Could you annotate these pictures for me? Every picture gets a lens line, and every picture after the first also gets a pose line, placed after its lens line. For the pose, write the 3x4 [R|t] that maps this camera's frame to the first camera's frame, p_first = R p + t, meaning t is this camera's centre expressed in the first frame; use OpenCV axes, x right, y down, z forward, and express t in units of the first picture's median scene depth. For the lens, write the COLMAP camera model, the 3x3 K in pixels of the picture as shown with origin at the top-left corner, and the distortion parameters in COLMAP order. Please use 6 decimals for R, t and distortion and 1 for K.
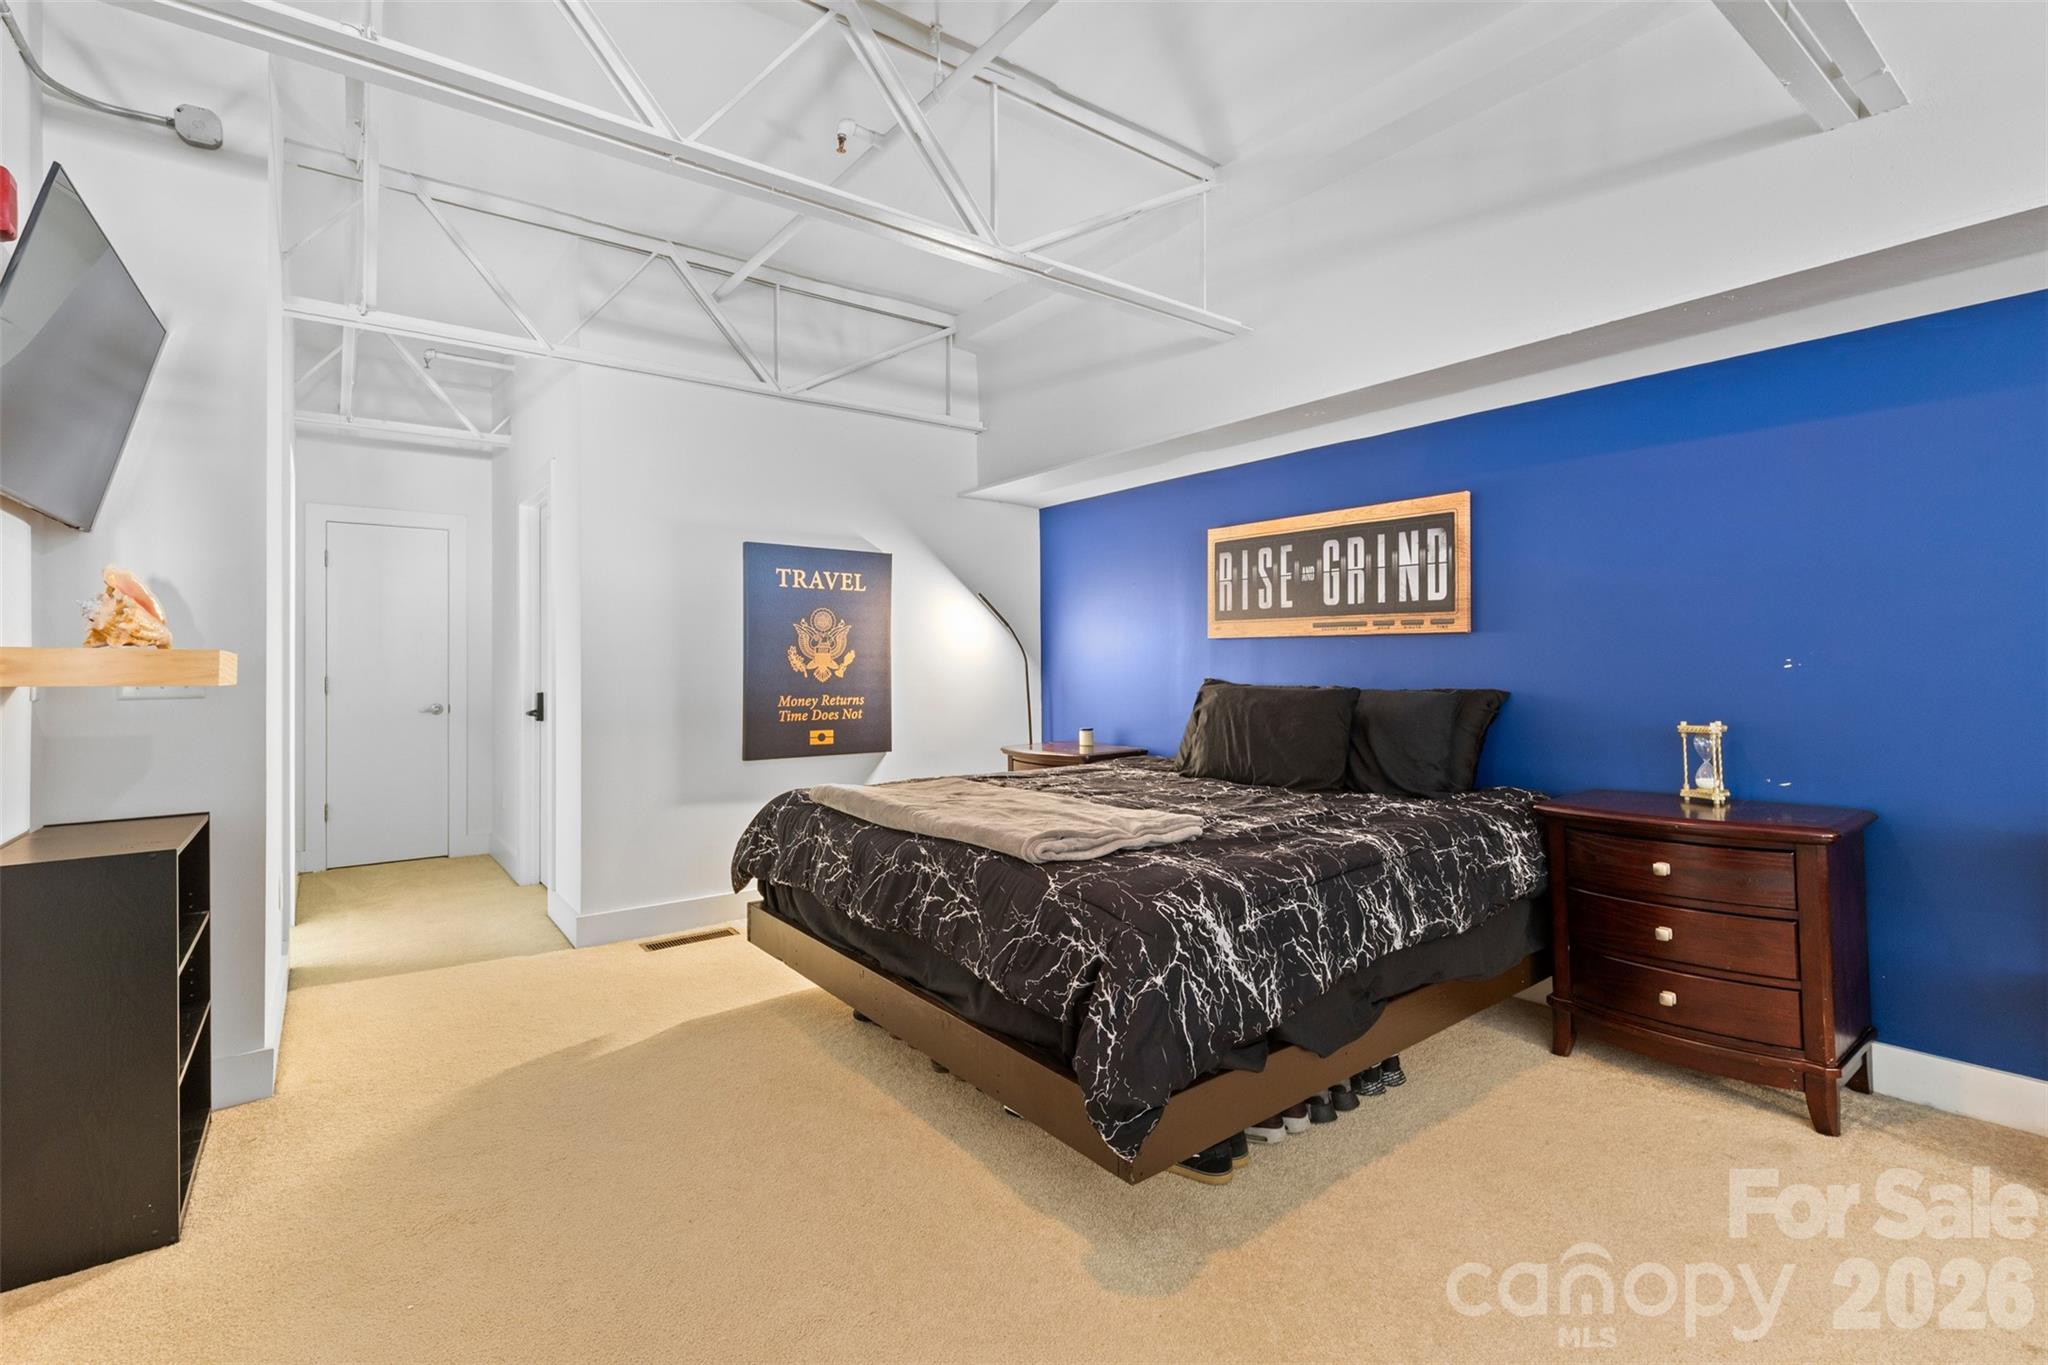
lens RADIAL K [[920.2, 0, 1015.4], [0, 920.2, 678.6], [0, 0, 1]] dist [0.002470, -0.000841]
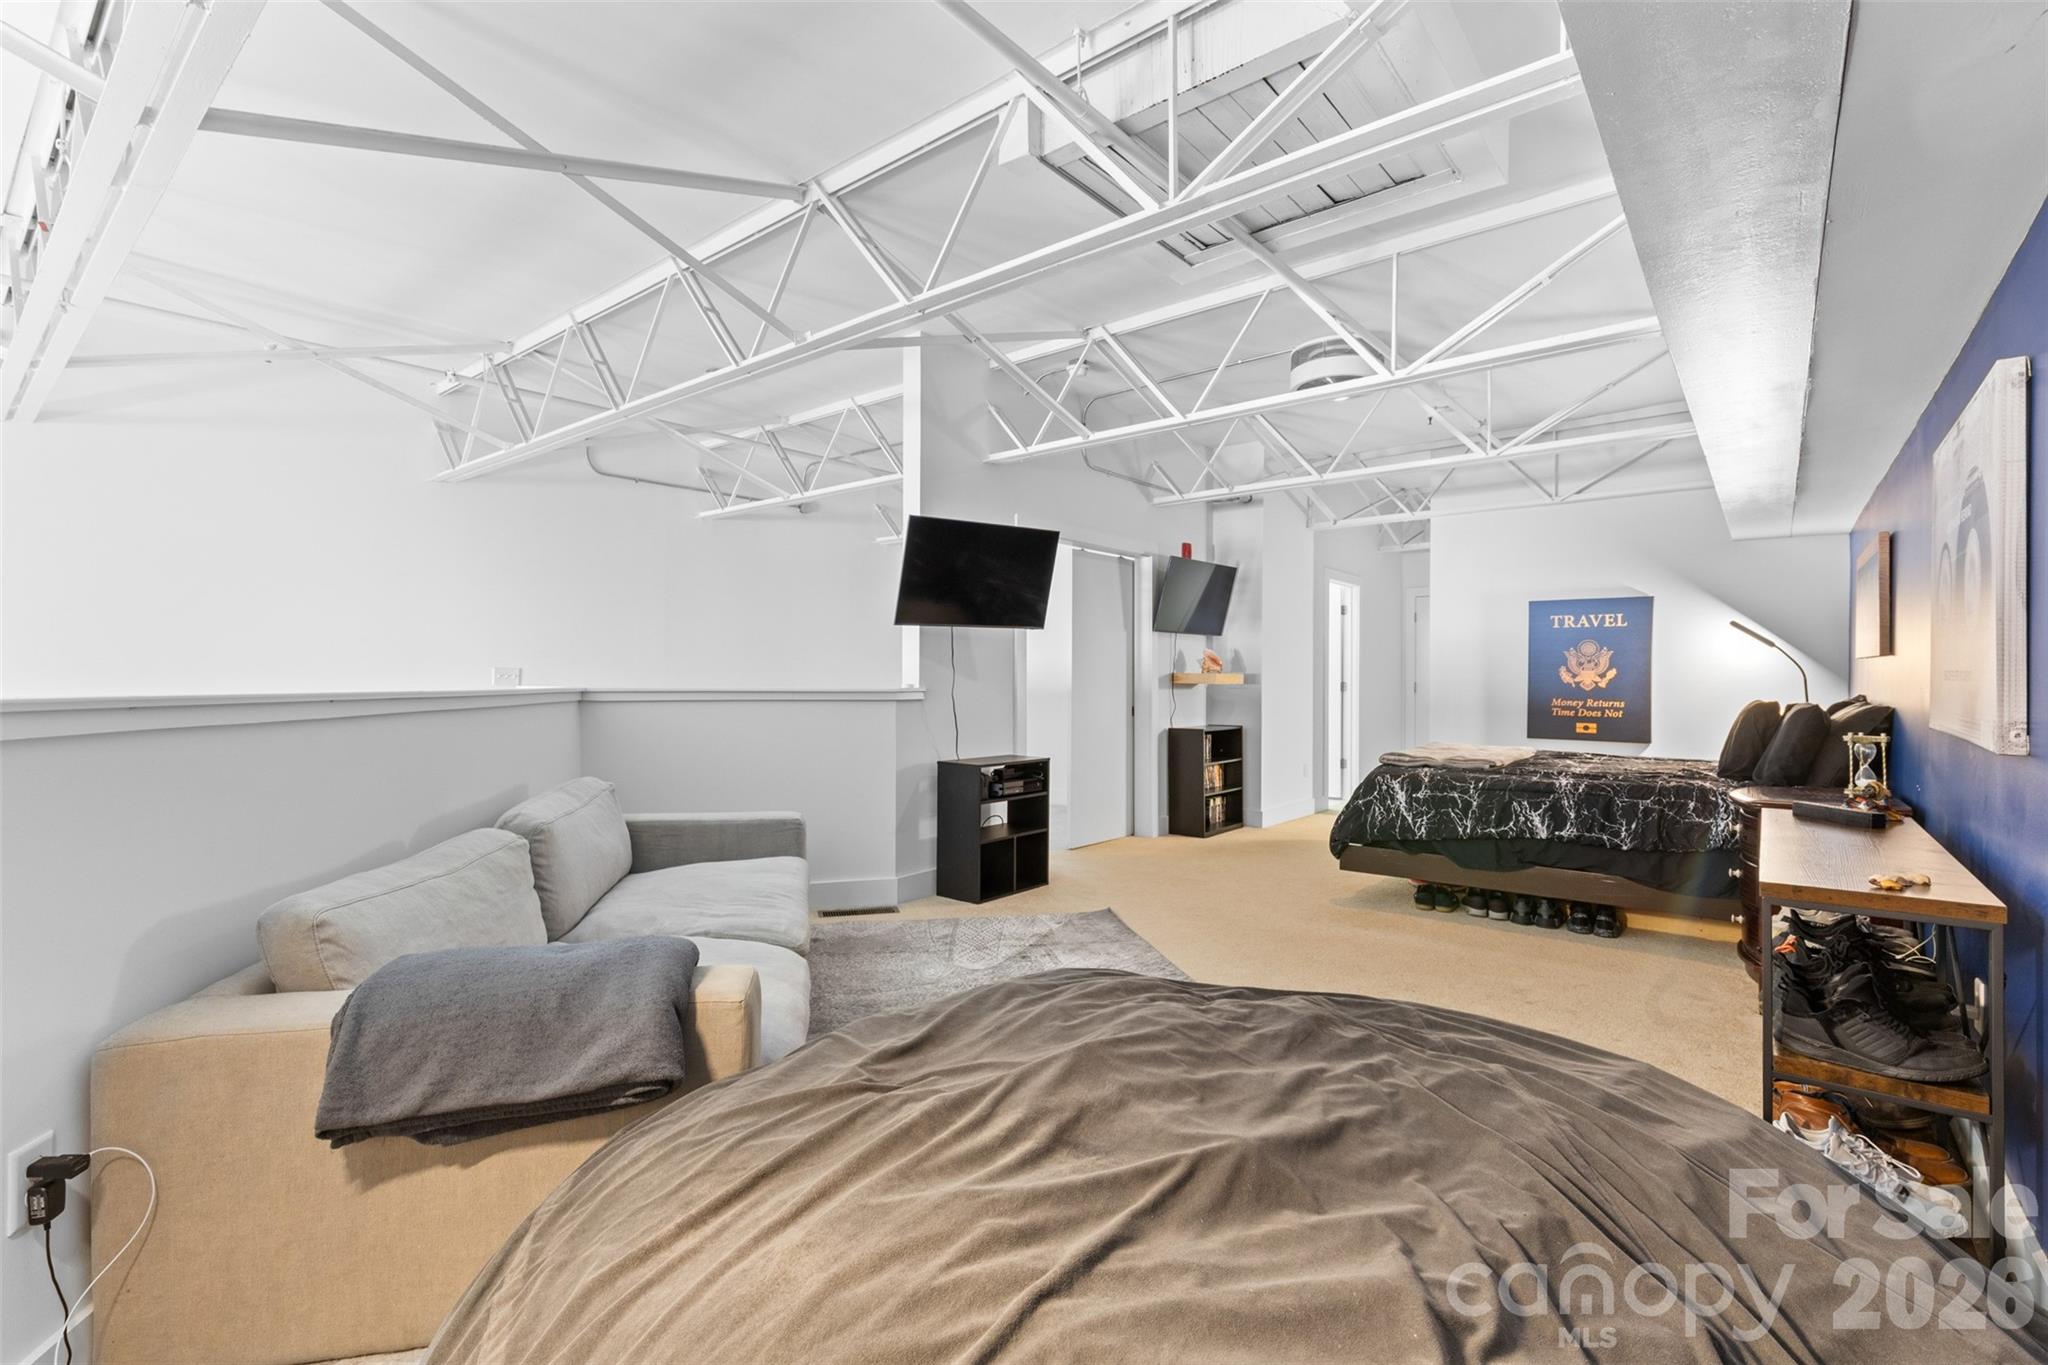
lens RADIAL K [[920.2, 0, 1015.4], [0, 920.2, 678.6], [0, 0, 1]] dist [0.002470, -0.000841]
pose [[0.247369, 0.010558, -0.968864, 0.996764], [-0.015596, 0.999854, 0.006914, -0.011110], [0.968796, 0.013401, 0.247498, -0.248643]]
